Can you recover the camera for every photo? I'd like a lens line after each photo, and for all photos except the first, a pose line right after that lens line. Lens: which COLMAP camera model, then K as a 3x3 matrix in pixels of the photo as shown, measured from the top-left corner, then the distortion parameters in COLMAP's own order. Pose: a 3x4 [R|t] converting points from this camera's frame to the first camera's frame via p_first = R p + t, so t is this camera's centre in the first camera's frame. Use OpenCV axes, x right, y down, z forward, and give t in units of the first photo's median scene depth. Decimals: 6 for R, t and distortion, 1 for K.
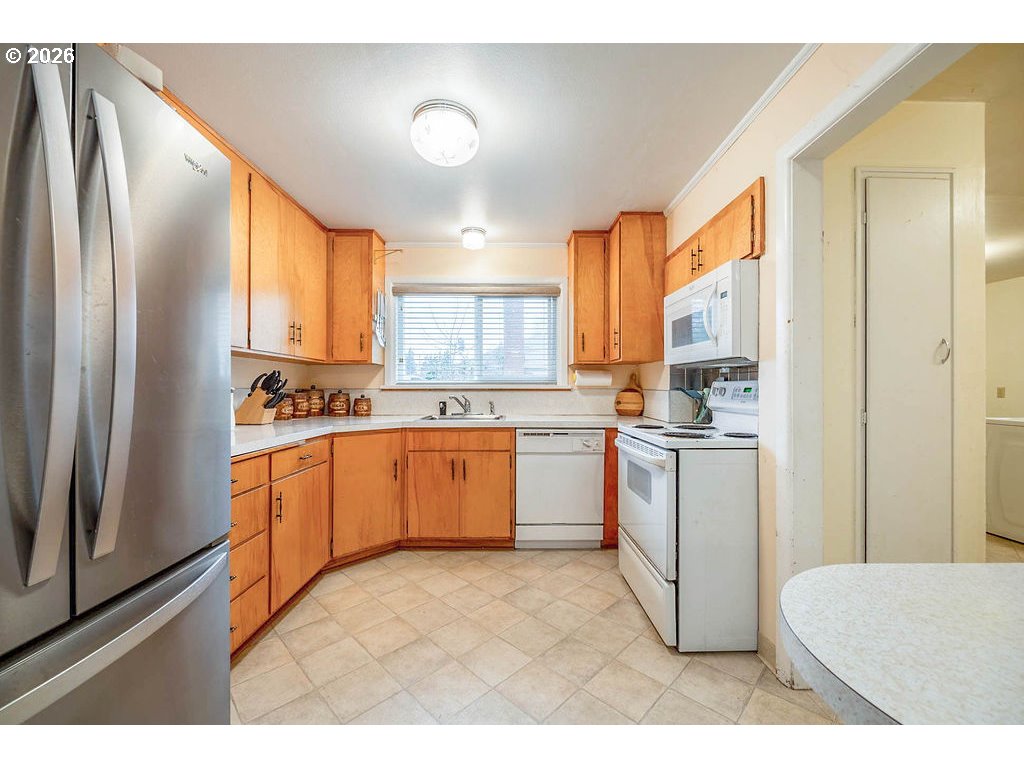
lens RADIAL K [[418.6, 0, 515.0], [0, 418.6, 377.7], [0, 0, 1]] dist [-0.001891, -0.001065]
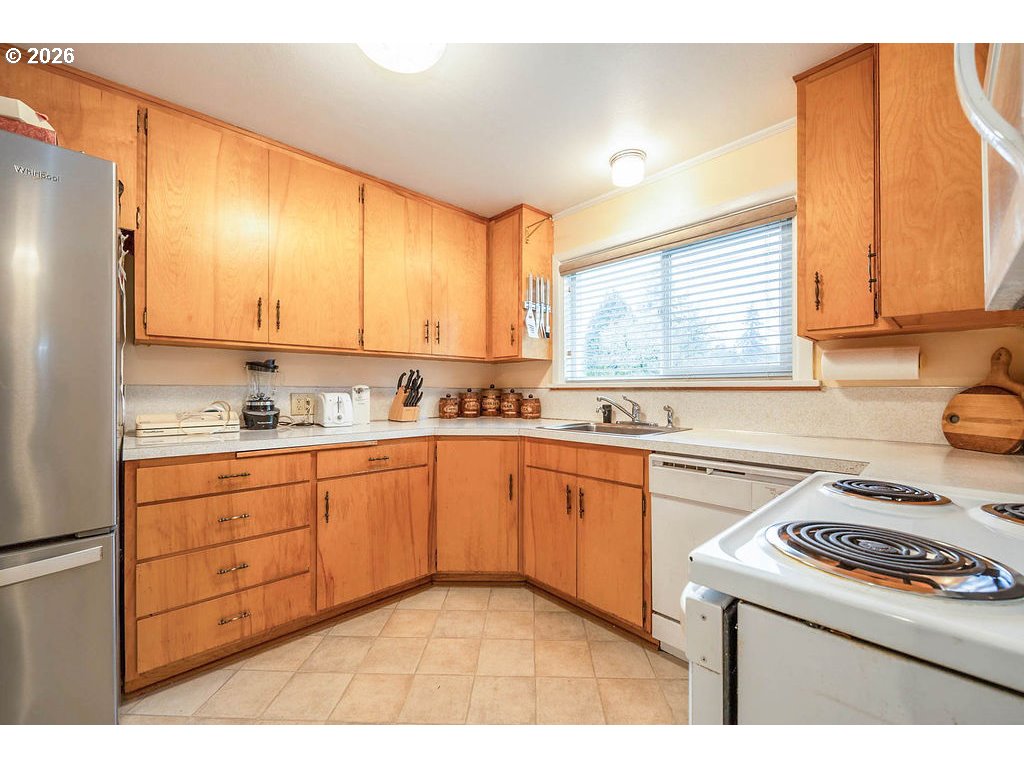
lens RADIAL K [[418.6, 0, 494.6], [0, 418.6, 384.1], [0, 0, 1]] dist [-0.001891, -0.001065]
pose [[0.674750, -0.009324, -0.737988, 0.288085], [0.018960, 0.999809, 0.004704, 0.015585], [0.737803, -0.017166, 0.674798, 0.417647]]
